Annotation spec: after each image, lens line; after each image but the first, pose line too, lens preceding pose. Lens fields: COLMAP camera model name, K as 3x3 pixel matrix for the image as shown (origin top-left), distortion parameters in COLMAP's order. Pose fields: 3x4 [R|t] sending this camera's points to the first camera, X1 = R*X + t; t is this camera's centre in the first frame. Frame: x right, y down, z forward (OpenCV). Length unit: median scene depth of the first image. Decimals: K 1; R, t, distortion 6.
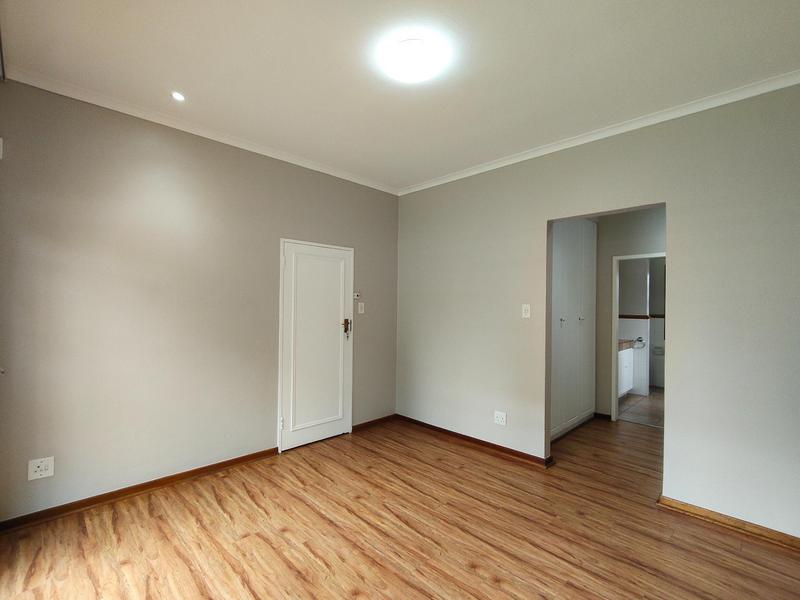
lens RADIAL K [[371.9, 0, 400.7], [0, 371.9, 300.2], [0, 0, 1]] dist [0.001670, -0.000132]
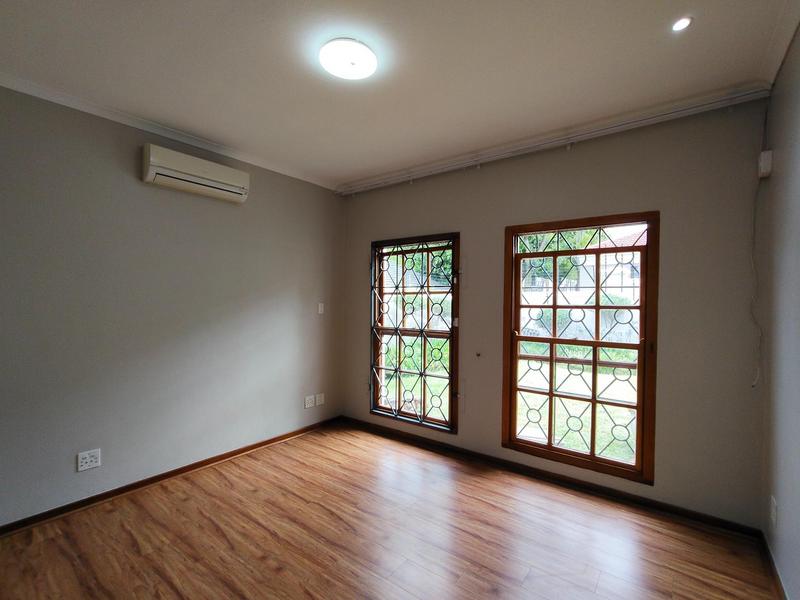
lens RADIAL K [[371.9, 0, 399.2], [0, 371.9, 299.9], [0, 0, 1]] dist [0.001670, -0.000132]
pose [[-0.989369, -0.019314, -0.144136, 0.031363], [-0.019553, 0.999809, 0.000242, -0.024098], [0.144104, 0.003058, -0.989558, 2.039177]]
